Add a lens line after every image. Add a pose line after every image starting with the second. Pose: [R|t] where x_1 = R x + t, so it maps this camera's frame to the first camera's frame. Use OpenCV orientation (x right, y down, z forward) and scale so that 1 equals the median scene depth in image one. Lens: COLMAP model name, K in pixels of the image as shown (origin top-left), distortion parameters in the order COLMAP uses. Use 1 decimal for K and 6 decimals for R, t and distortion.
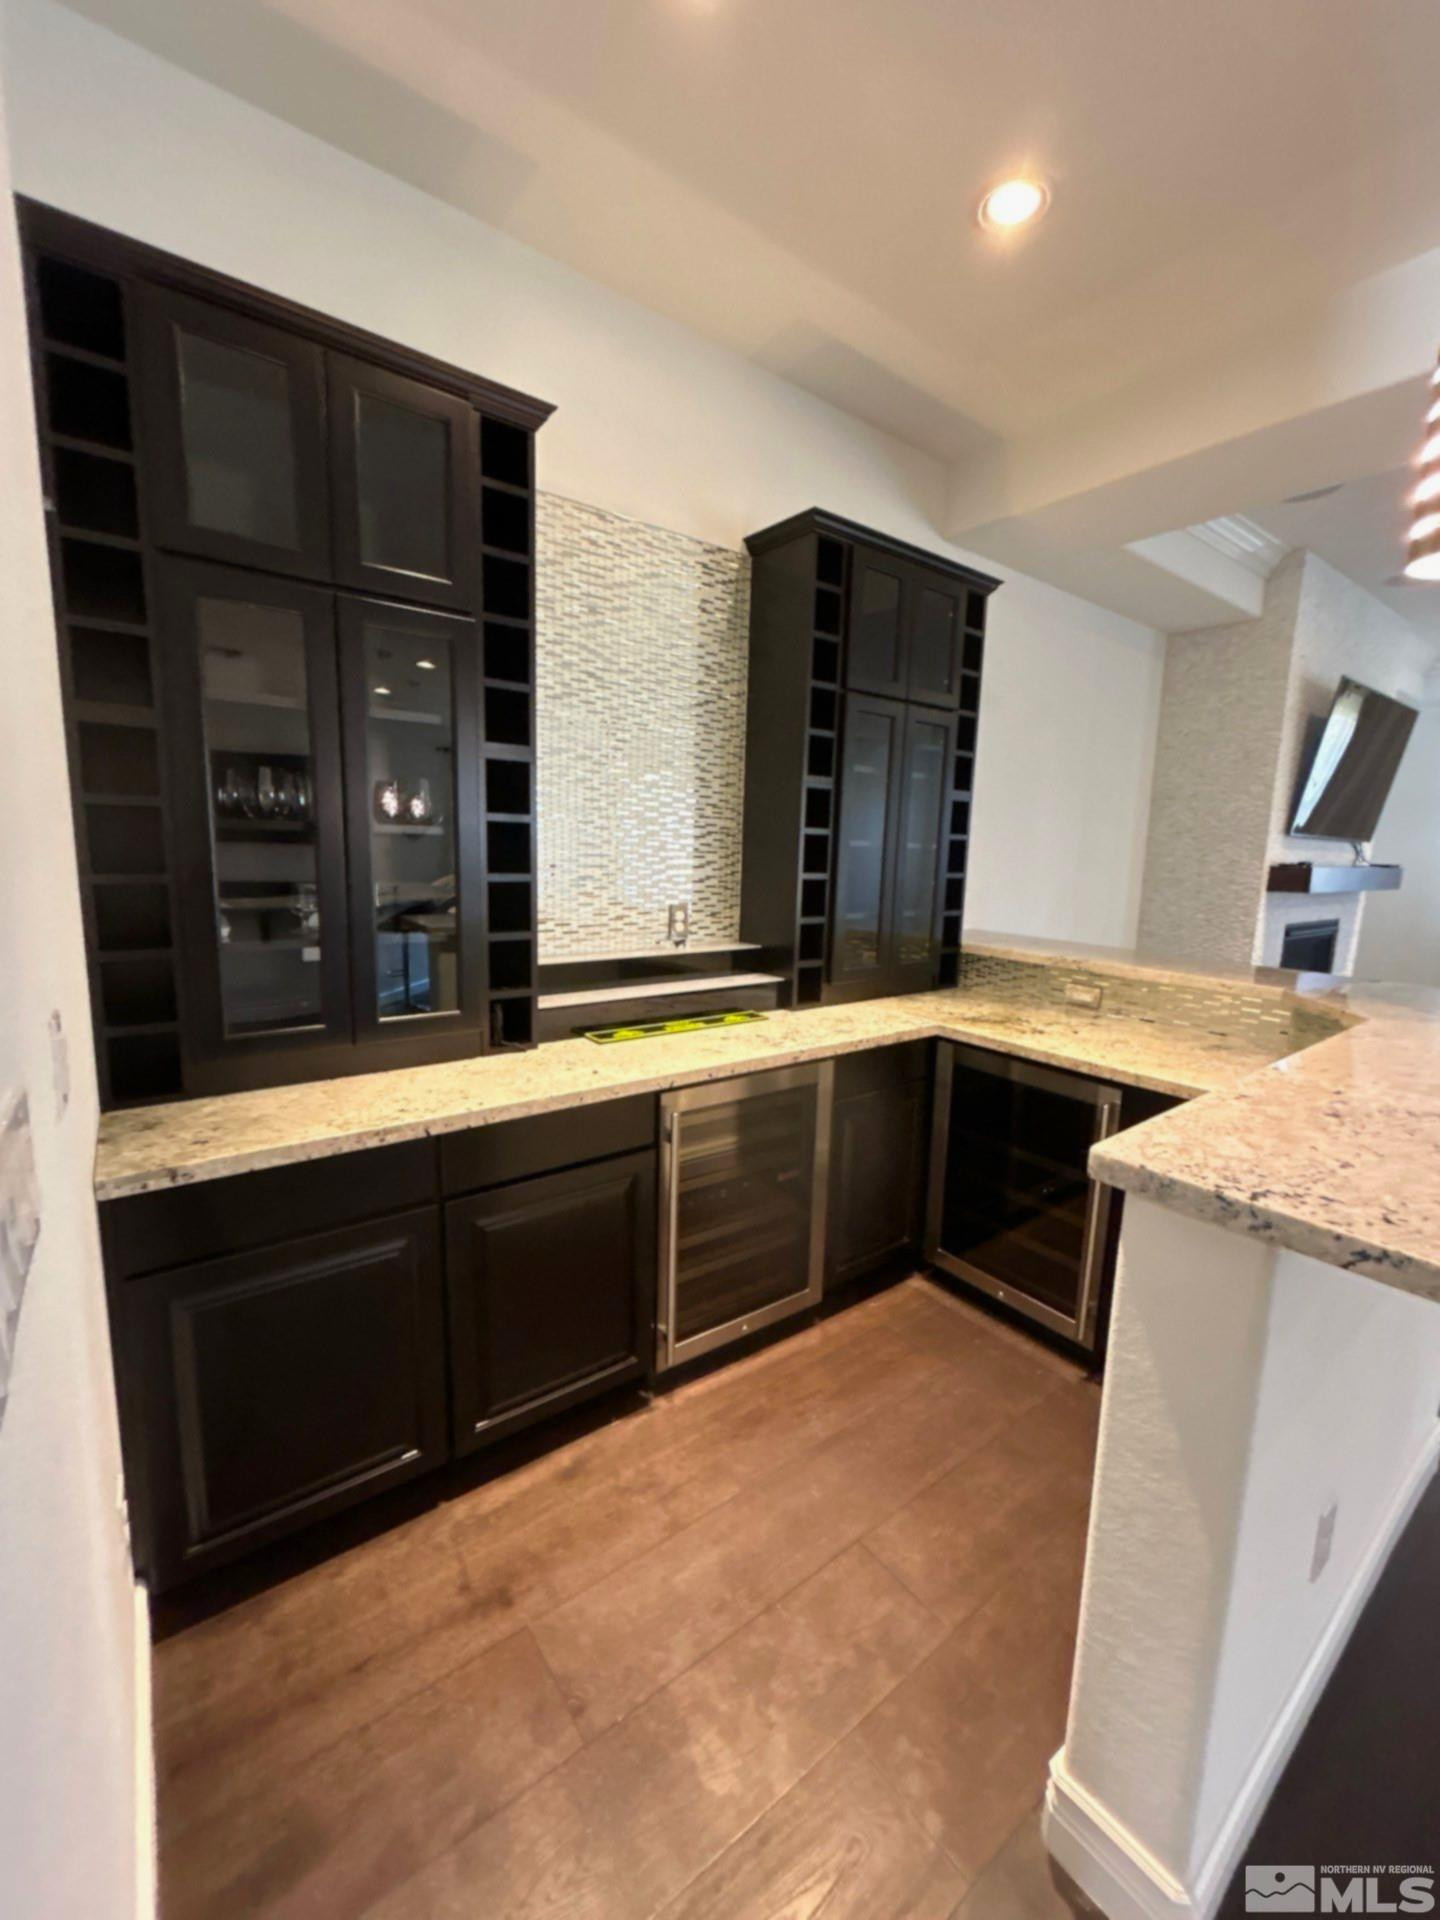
lens RADIAL K [[774.8, 0, 720.0], [0, 774.8, 960.0], [0, 0, 1]] dist [-0.001827, 0.000004]
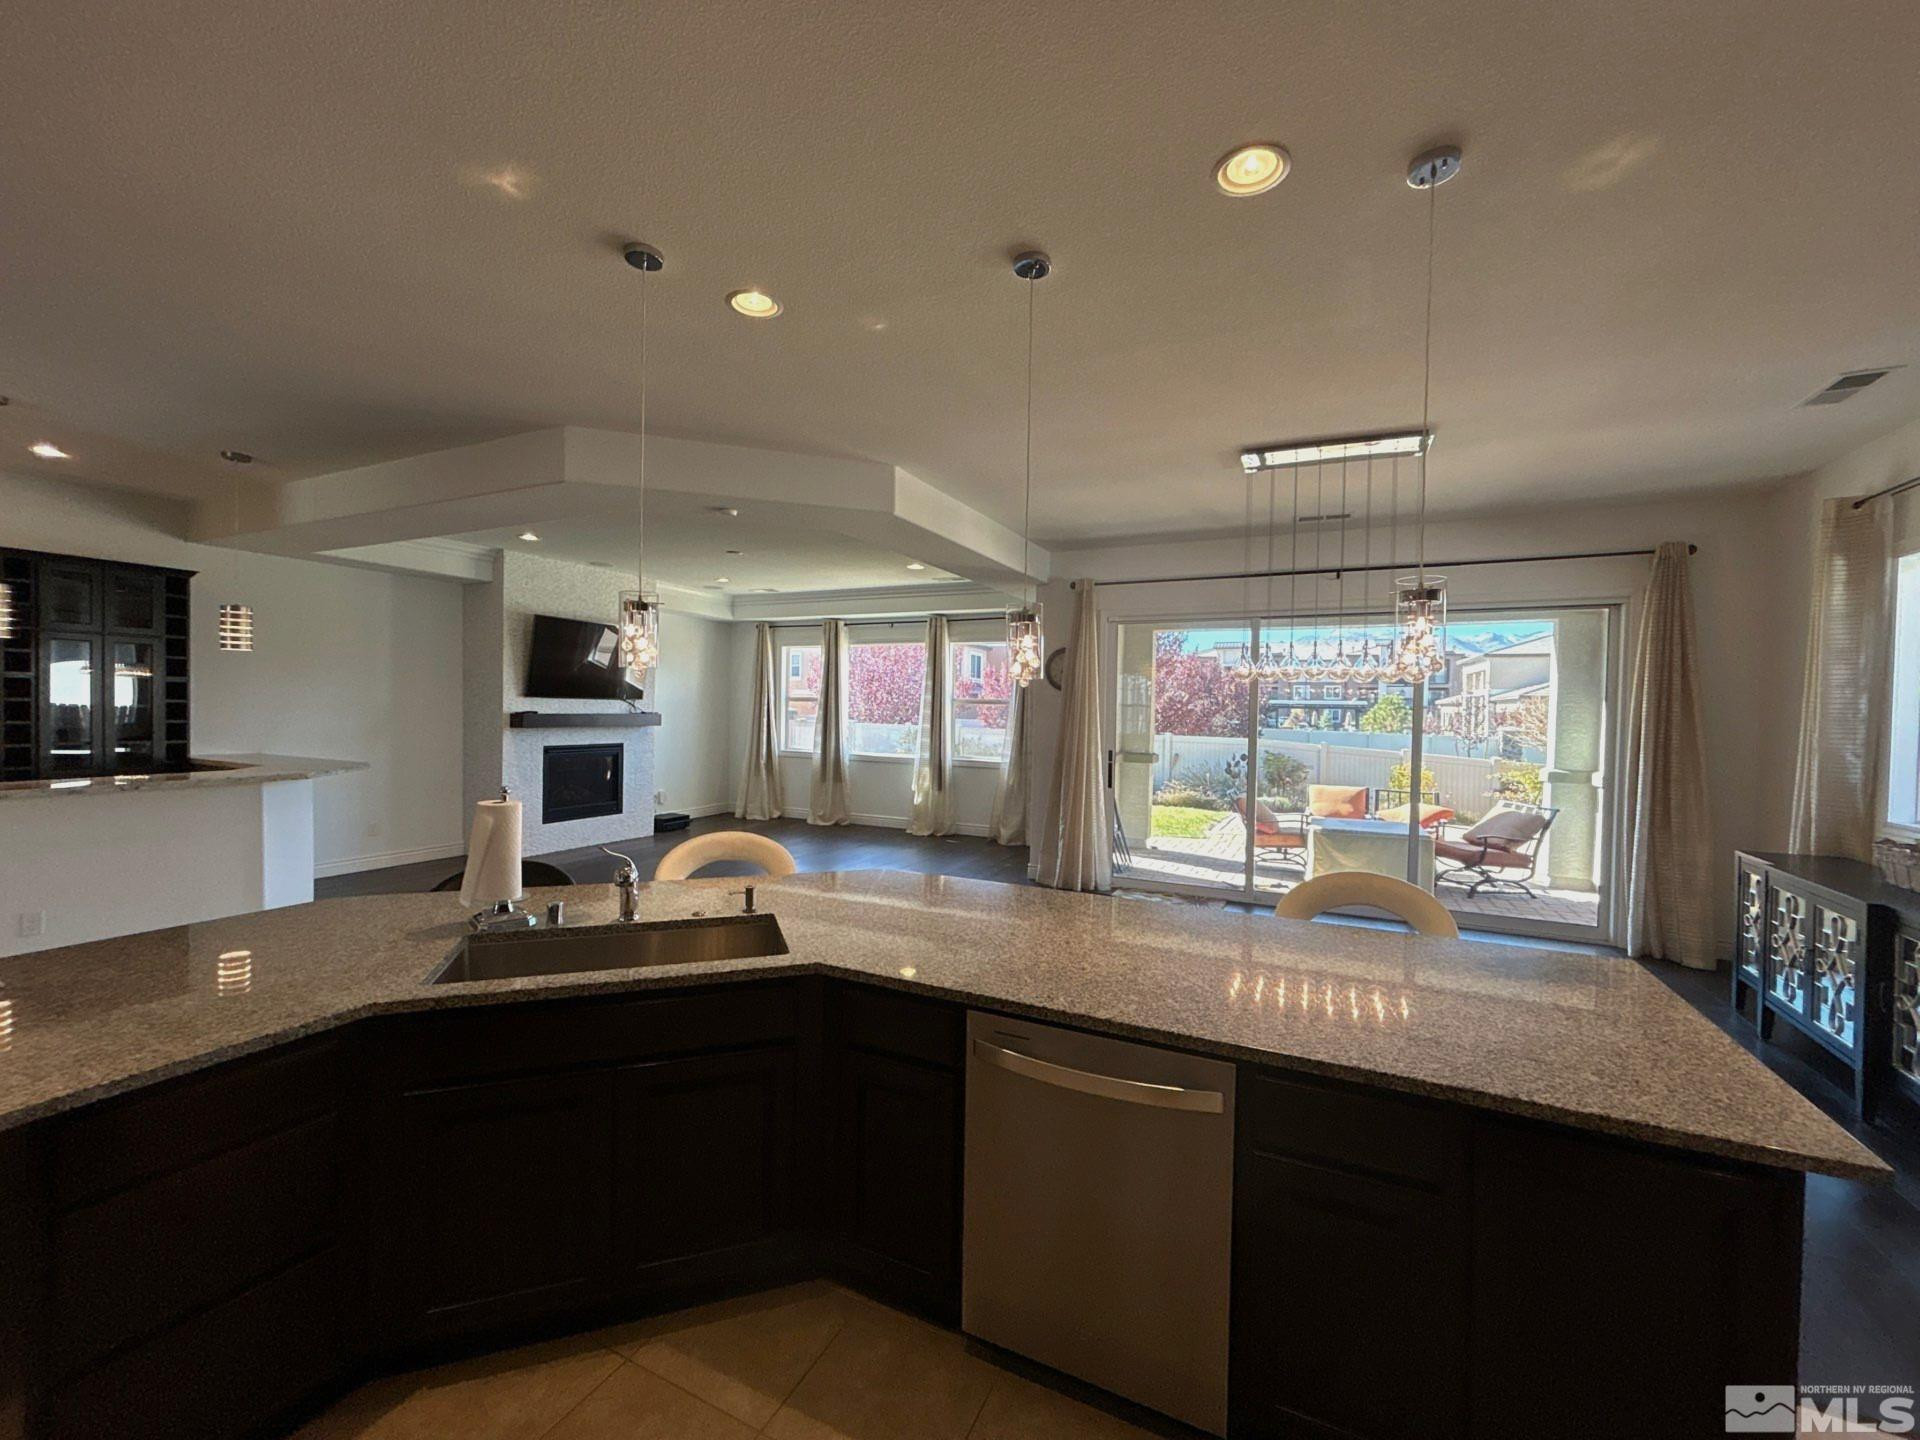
lens RADIAL K [[774.8, 0, 956.7], [0, 774.8, 724.0], [0, 0, 1]] dist [-0.001827, 0.000004]
pose [[0.889998, -0.019704, 0.455539, 1.256018], [0.069556, 0.993240, -0.092931, 0.220229], [-0.450628, 0.114394, 0.885352, -1.654085]]
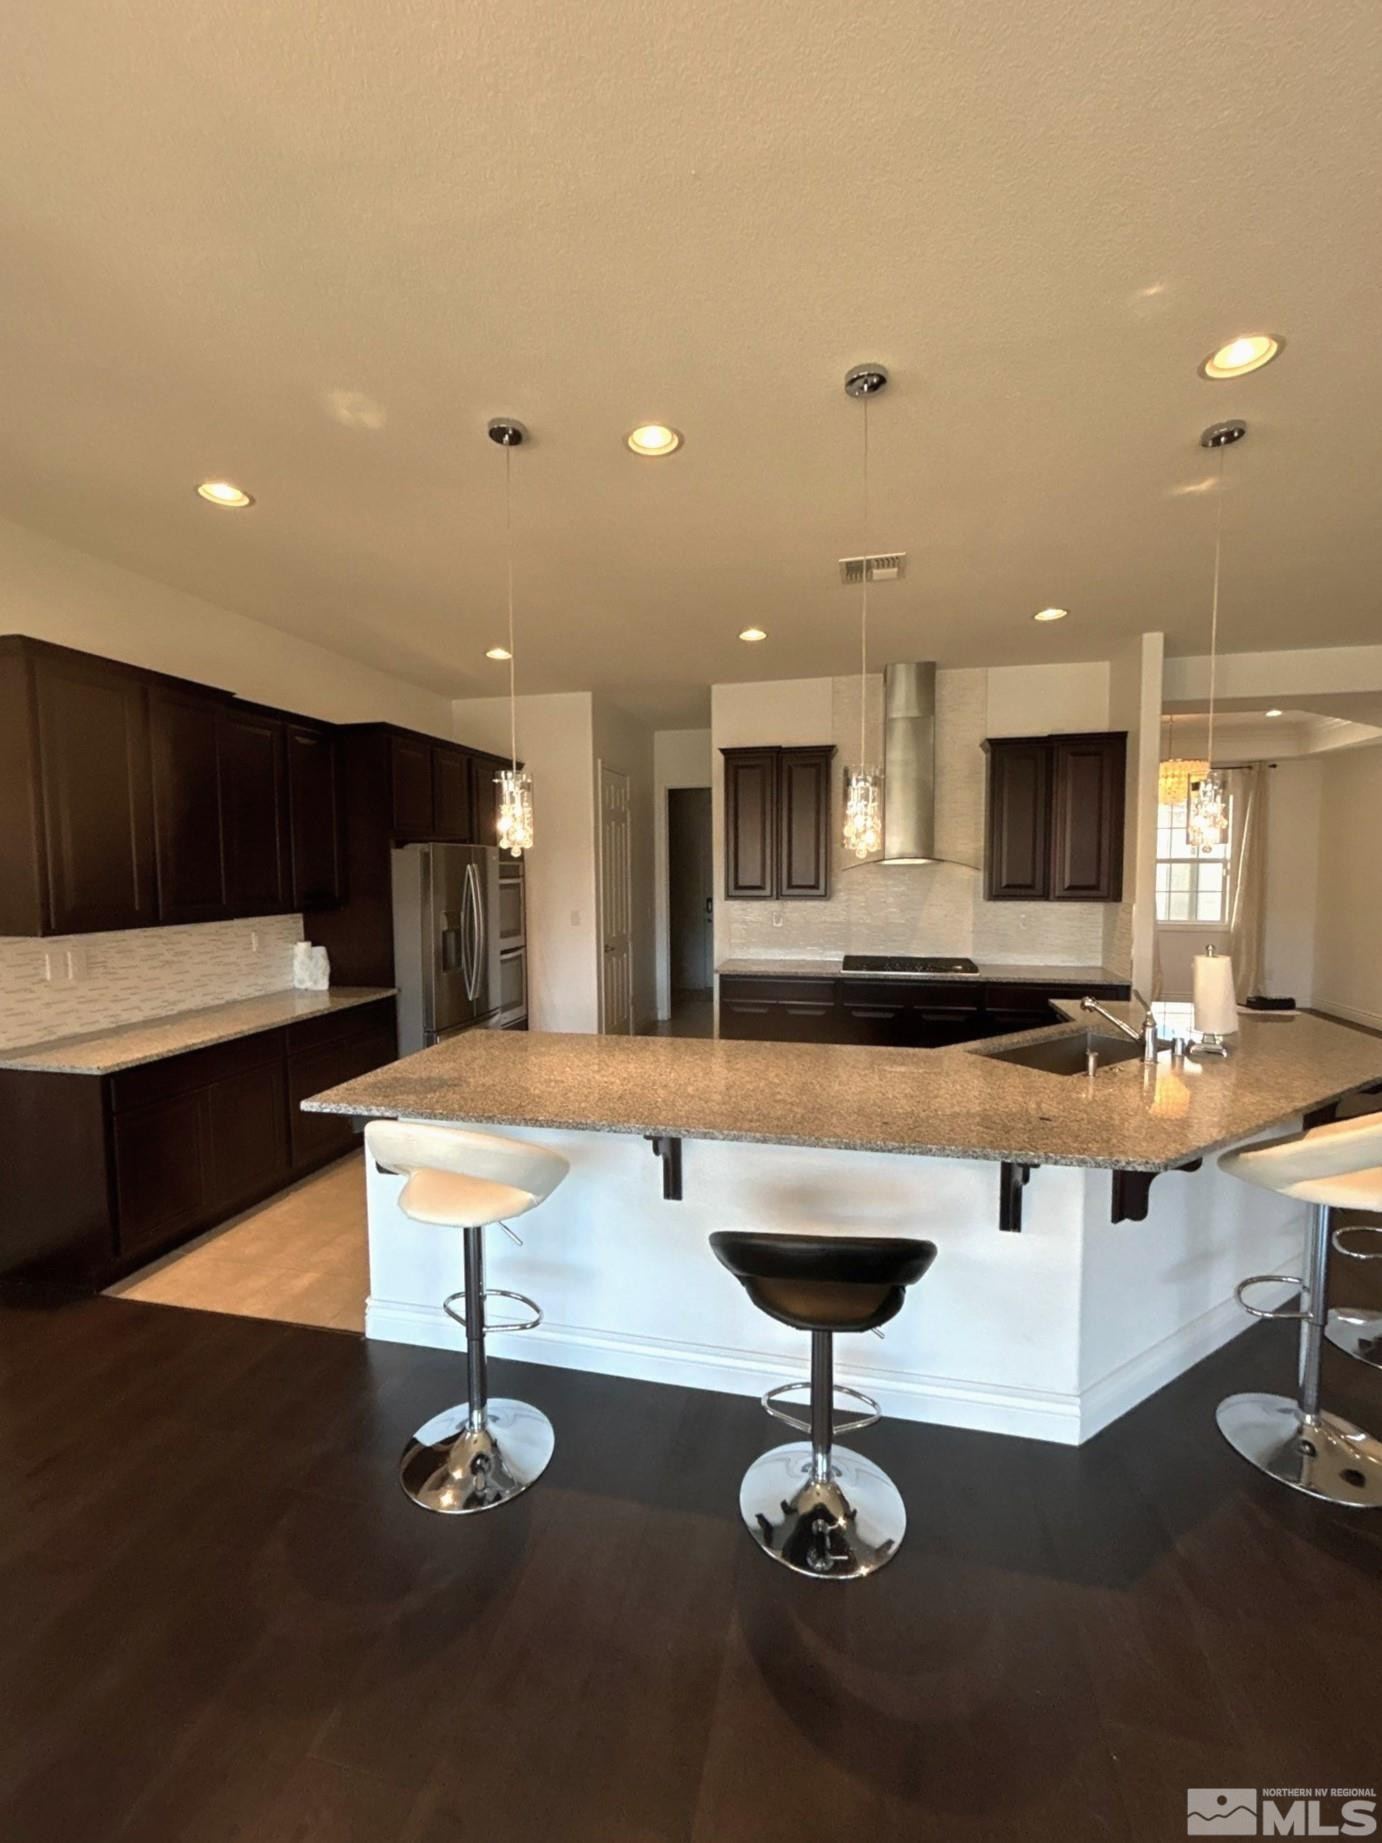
lens RADIAL K [[771.1, 0, 691.0], [0, 771.1, 921.5], [0, 0, 1]] dist [-0.011318, 0.006185]
pose [[-0.766264, 0.025240, -0.642030, 2.422436], [-0.105310, 0.980782, 0.164246, 0.046714], [0.633837, 0.193468, -0.748880, -0.363339]]
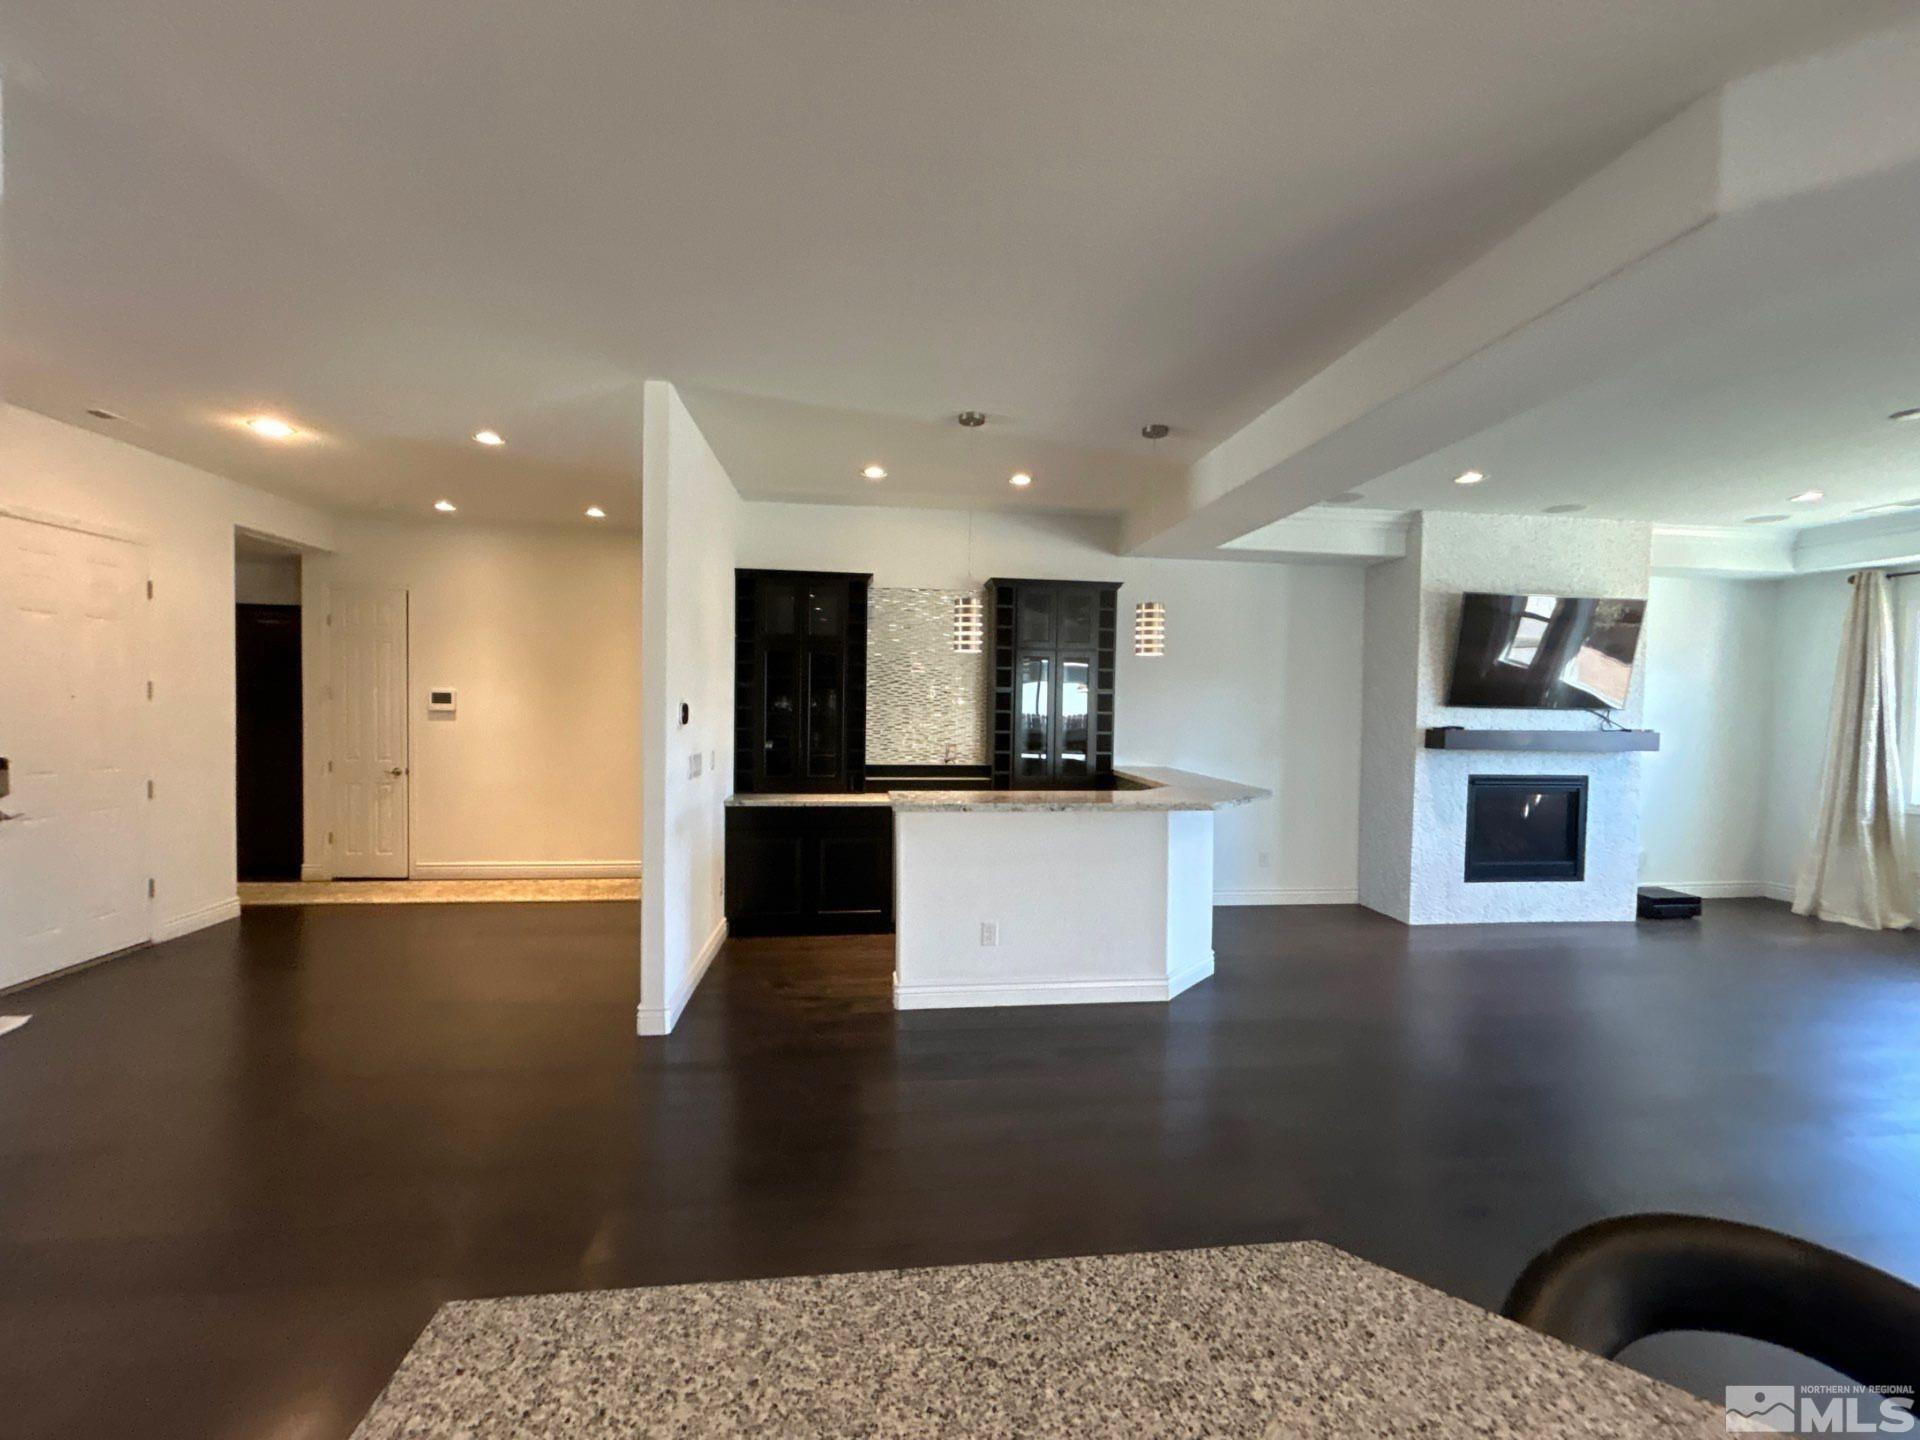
lens RADIAL K [[774.8, 0, 956.7], [0, 774.8, 724.0], [0, 0, 1]] dist [-0.001827, 0.000004]
pose [[0.865461, 0.000536, -0.500976, 1.047752], [-0.064103, 0.991898, -0.109681, 0.107968], [0.496858, 0.127039, 0.858483, -0.890323]]
